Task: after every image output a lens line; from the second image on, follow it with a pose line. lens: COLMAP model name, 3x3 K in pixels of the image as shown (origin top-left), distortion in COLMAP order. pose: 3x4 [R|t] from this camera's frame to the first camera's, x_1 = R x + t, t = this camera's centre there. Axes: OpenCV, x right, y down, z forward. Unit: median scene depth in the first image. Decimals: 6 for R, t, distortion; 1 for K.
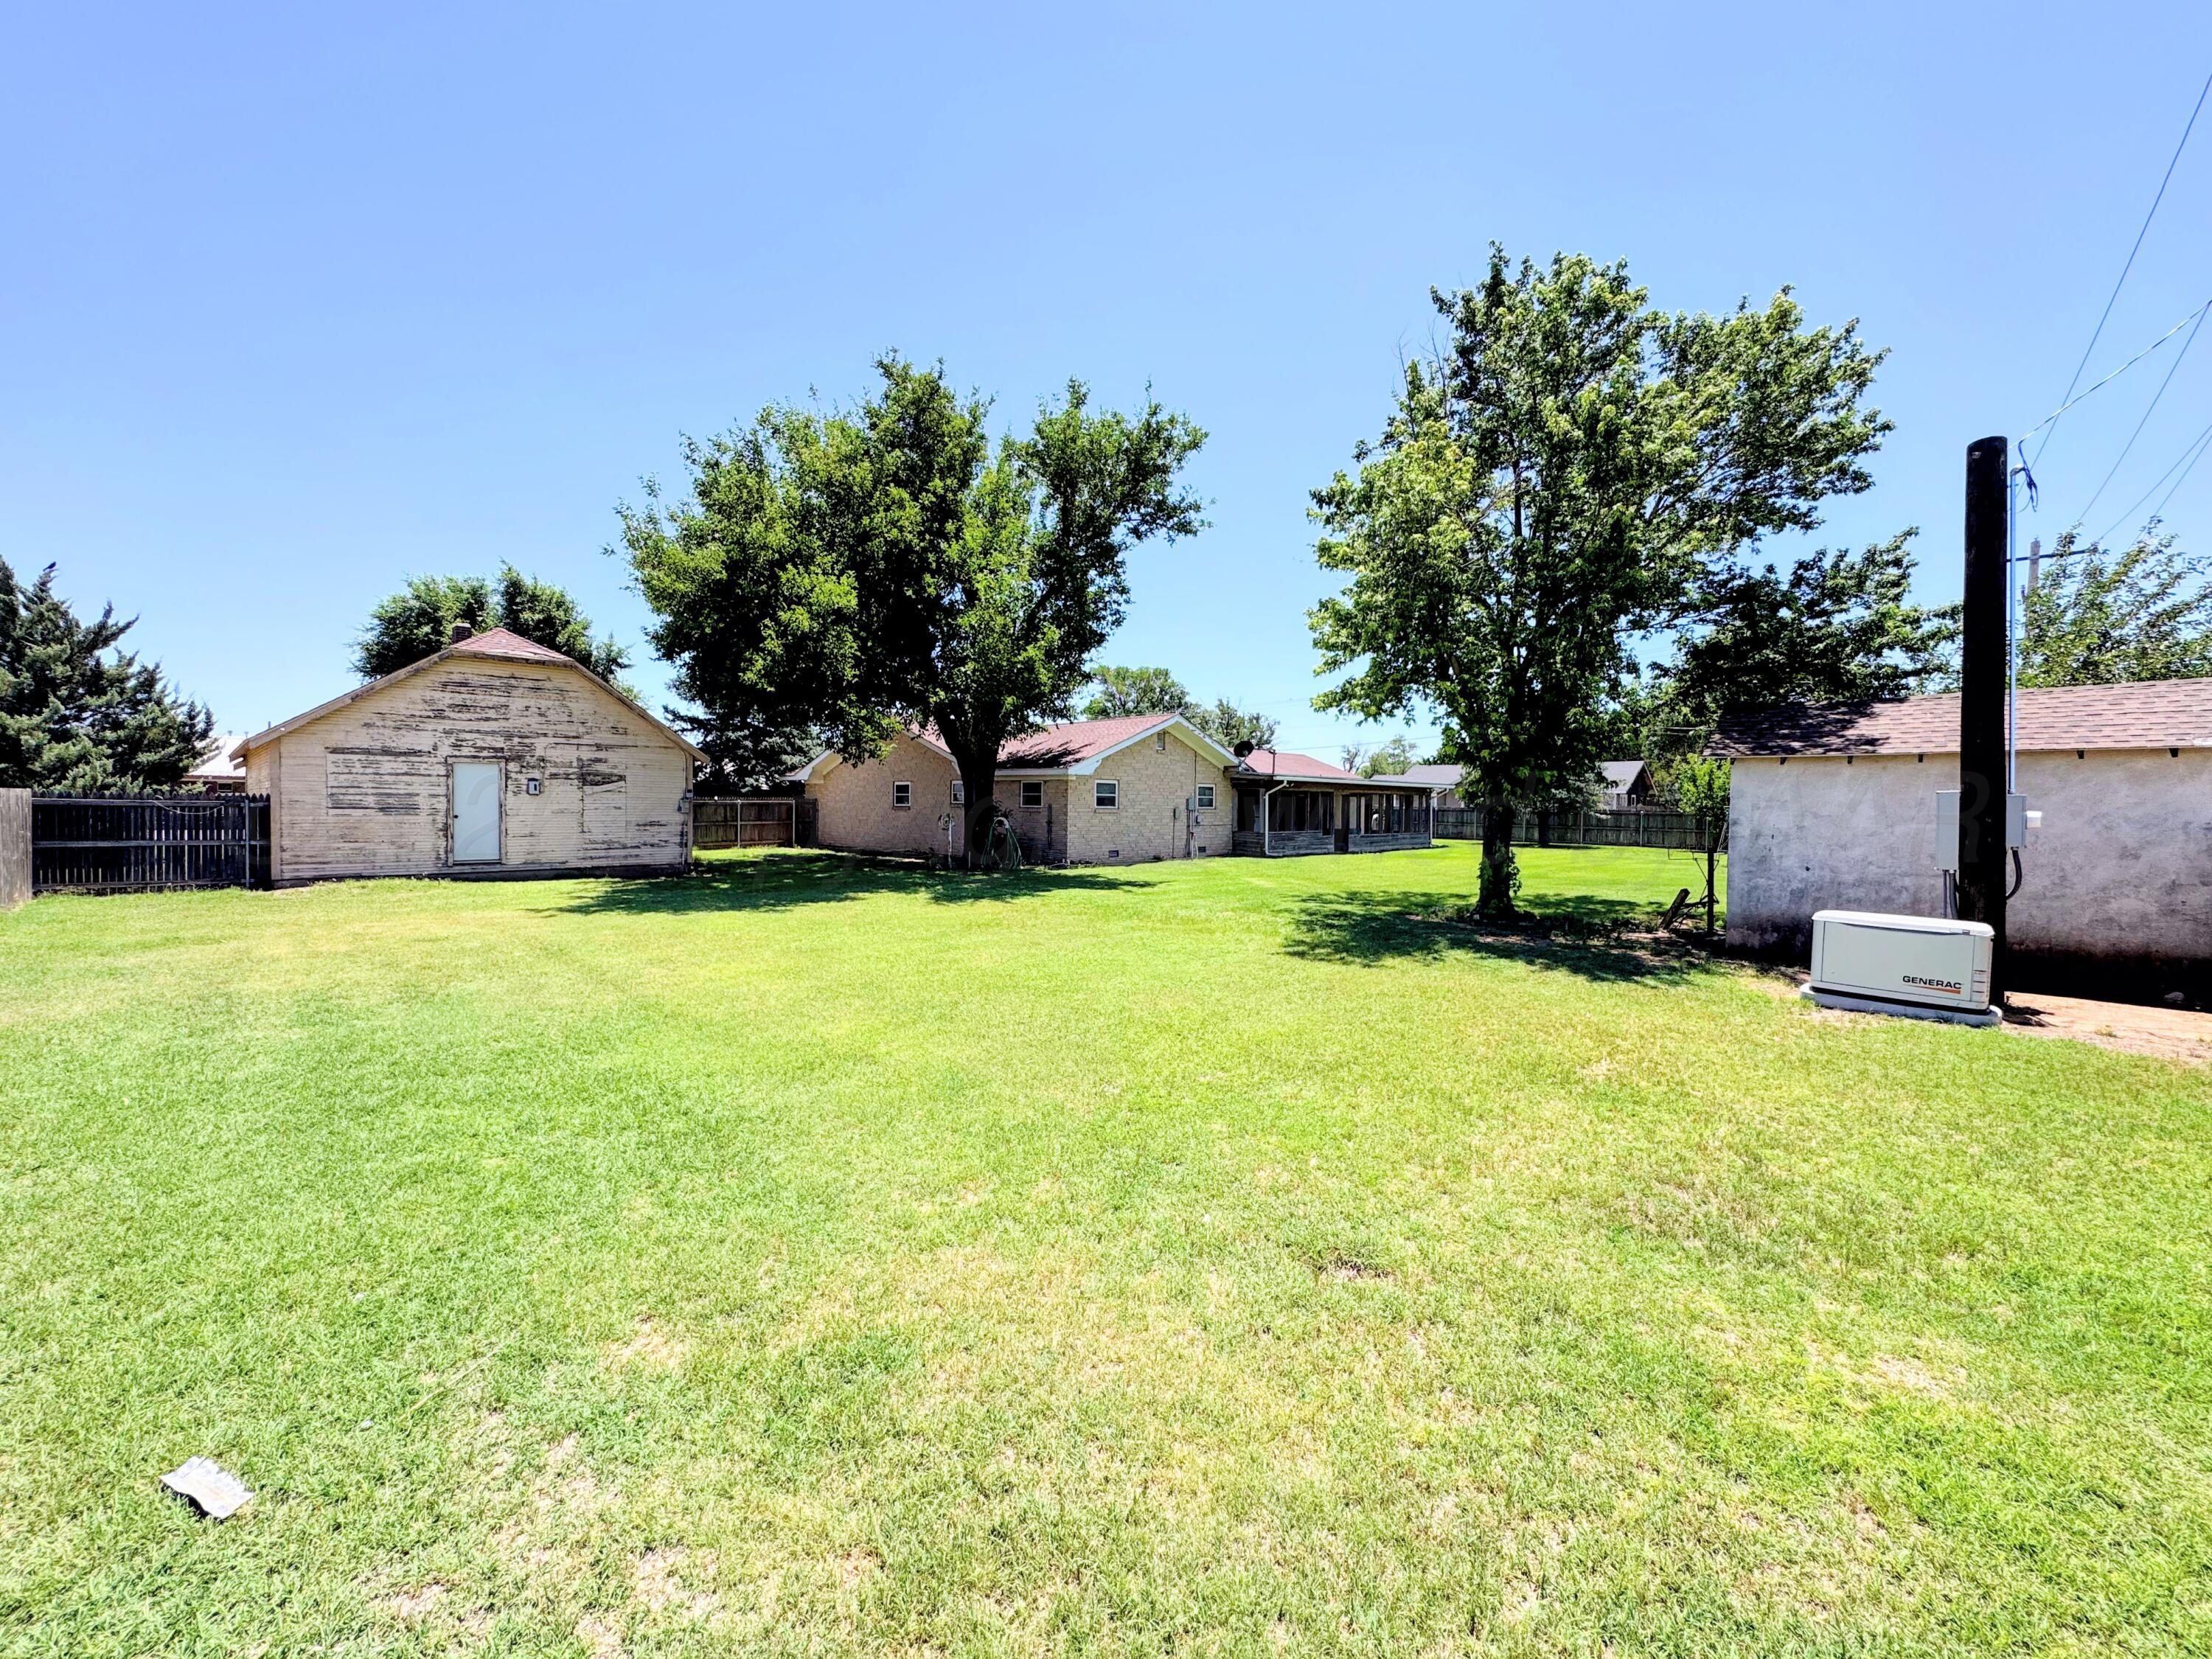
lens RADIAL K [[880.5, 0, 1102.3], [0, 880.5, 824.6], [0, 0, 1]] dist [-0.009991, 0.000599]
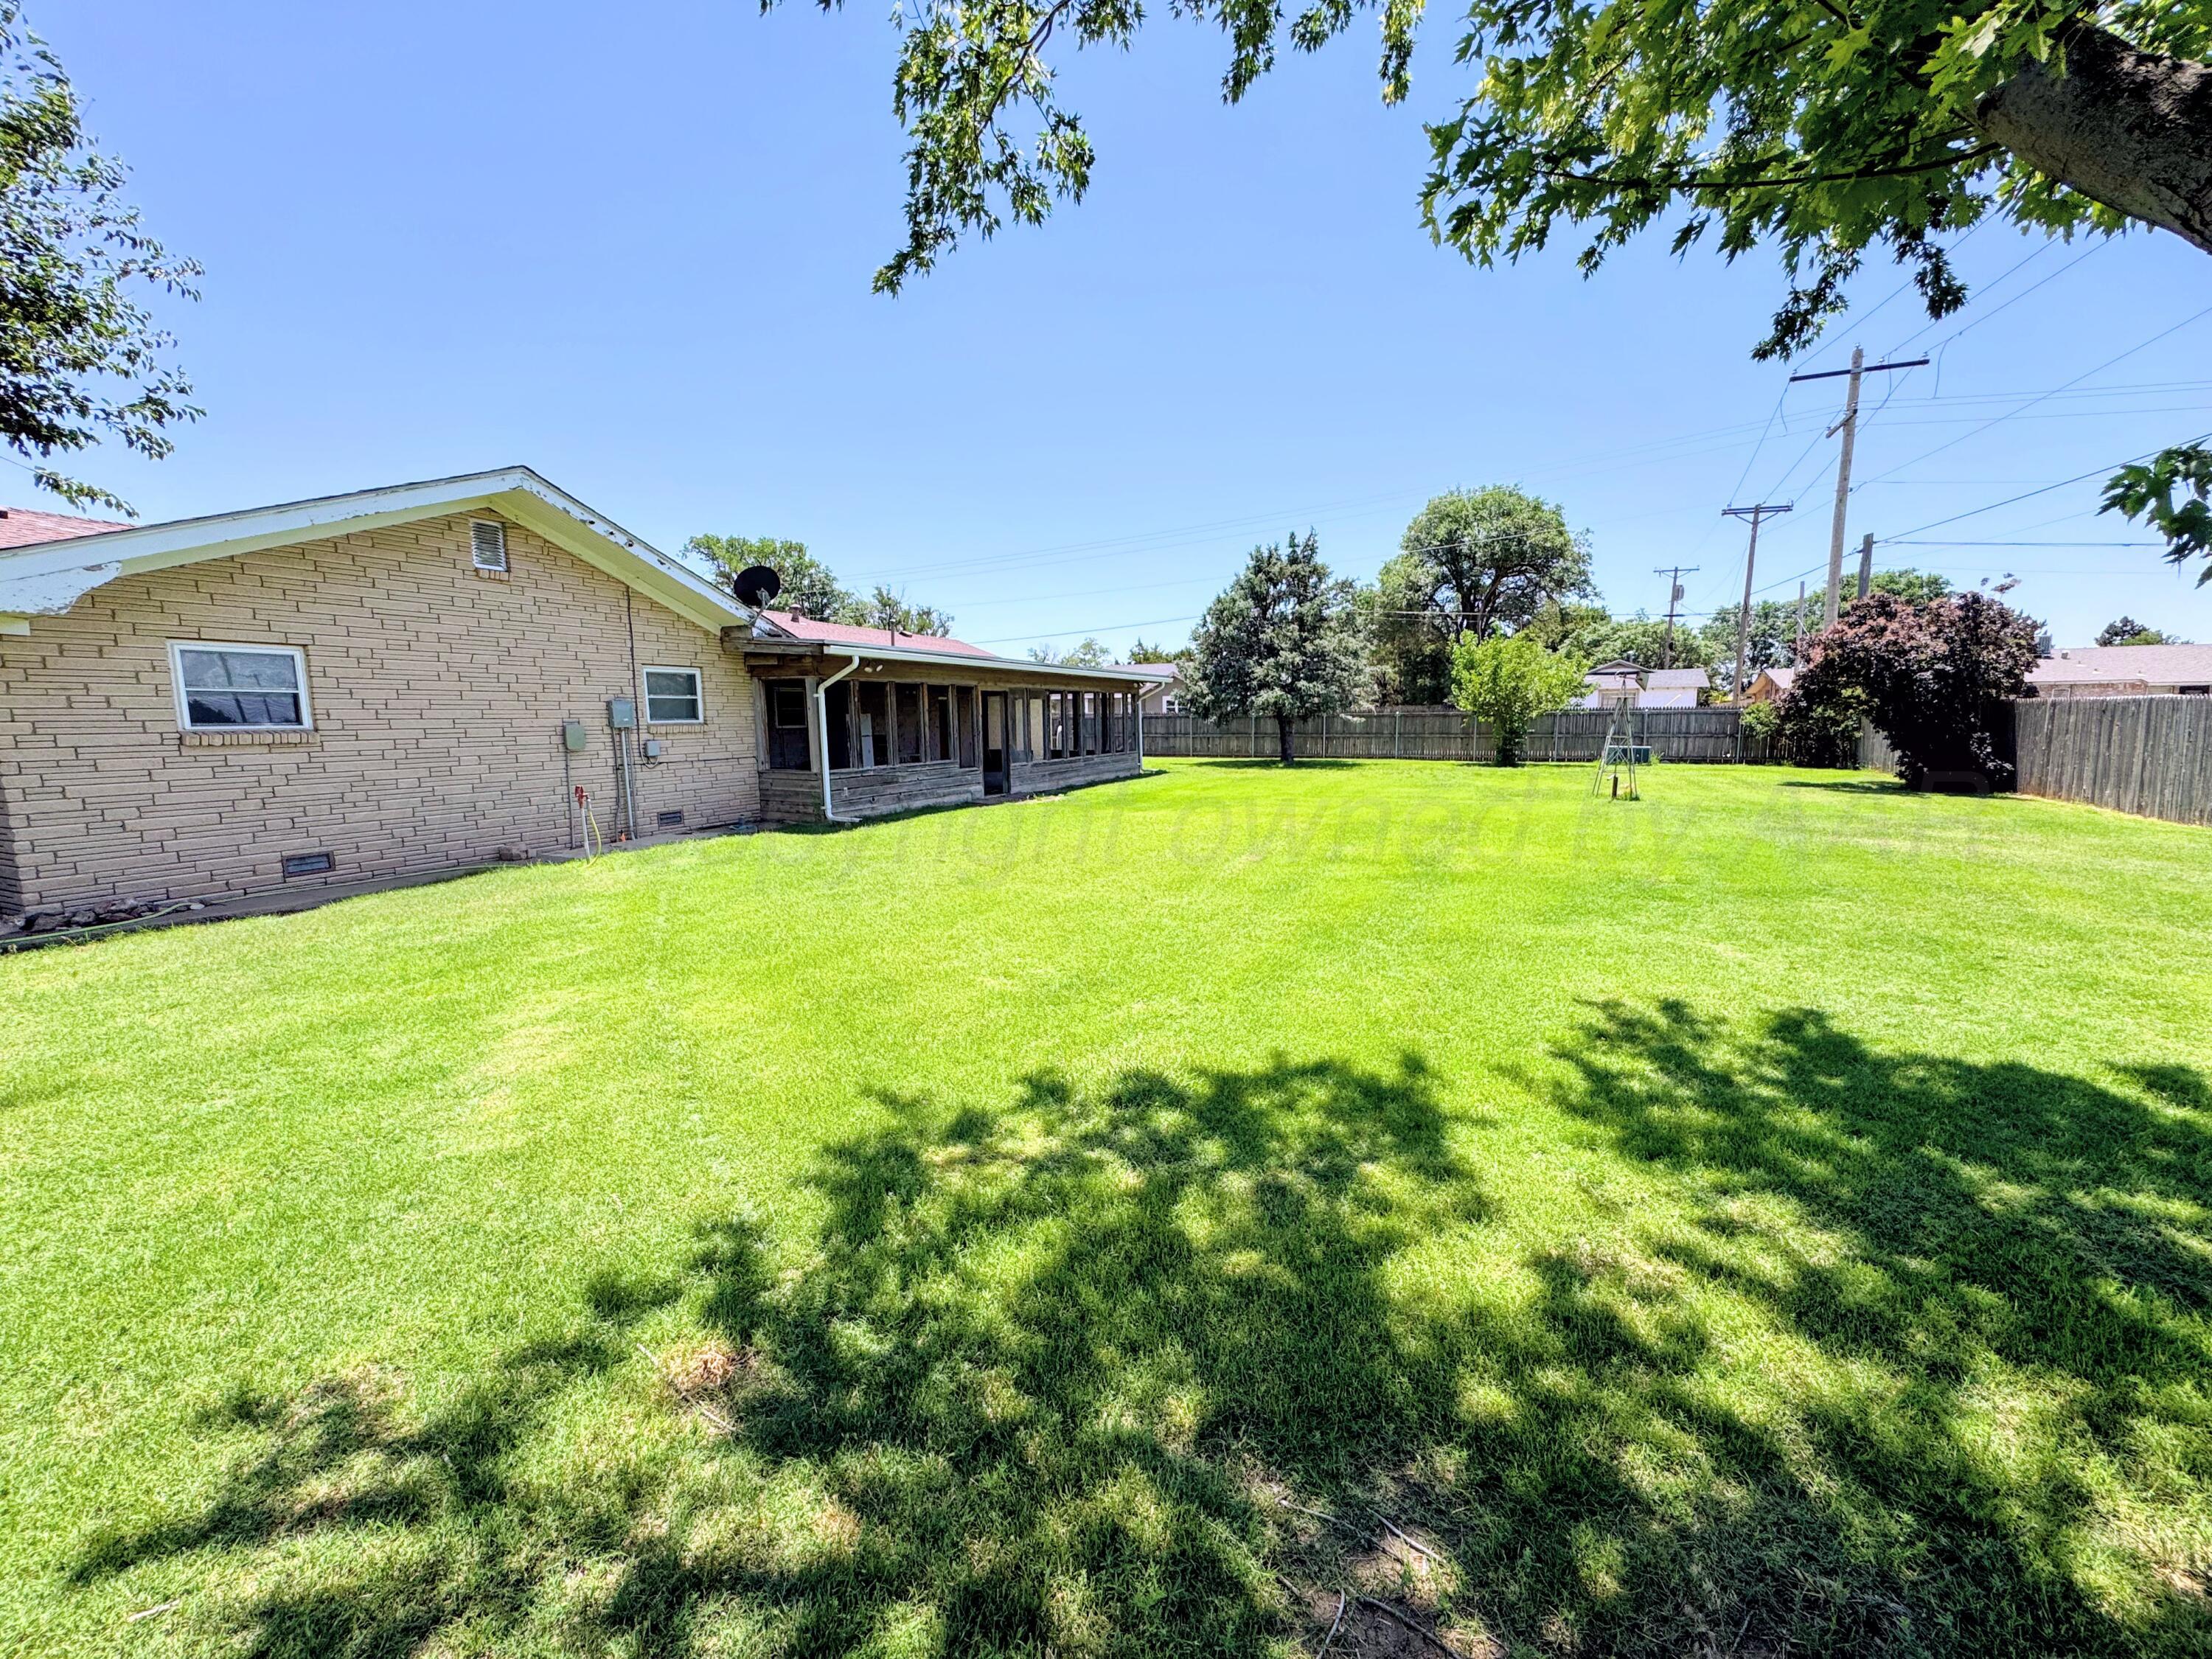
lens RADIAL K [[880.5, 0, 1107.3], [0, 880.5, 833.2], [0, 0, 1]] dist [-0.009991, 0.000599]
pose [[0.941867, -0.068348, 0.328959, 0.236617], [0.032875, 0.993140, 0.112217, -0.007971], [-0.334372, -0.094879, 0.937653, 0.700394]]
